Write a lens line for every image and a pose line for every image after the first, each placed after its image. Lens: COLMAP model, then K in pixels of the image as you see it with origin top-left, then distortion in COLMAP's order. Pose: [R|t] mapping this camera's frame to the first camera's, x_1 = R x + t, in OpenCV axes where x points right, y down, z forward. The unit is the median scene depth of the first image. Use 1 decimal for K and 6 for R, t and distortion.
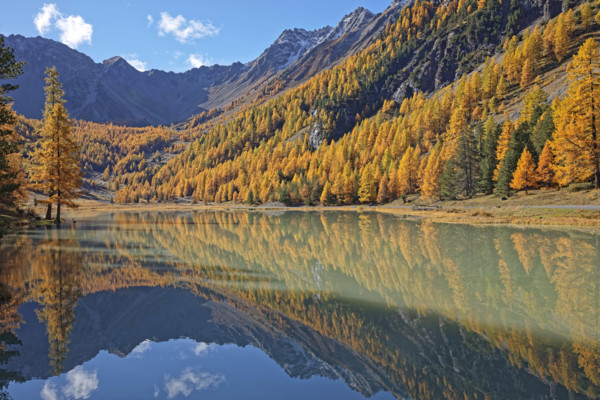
lens RADIAL K [[669.2, 0, 314.6], [0, 669.2, 203.5], [0, 0, 1]] dist [0.016679, 0.000000]
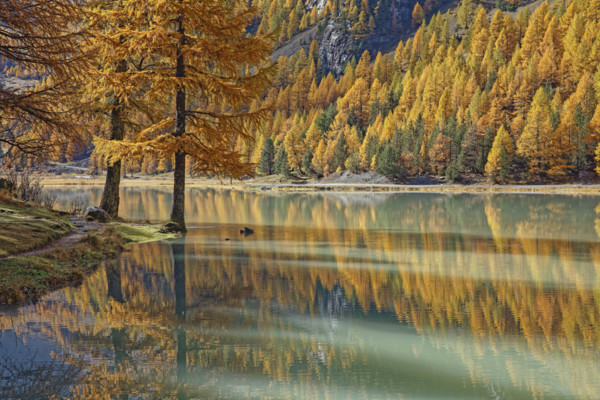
lens RADIAL K [[1159.6, 0, 299.3], [0, 1159.6, 206.2], [0, 0, 1]] dist [0.194978, 0.000000]
pose [[0.998361, 0.013972, 0.055495, -0.144480], [-0.015234, 0.999633, 0.022387, 0.003092], [-0.055161, -0.023196, 0.998208, 0.221472]]
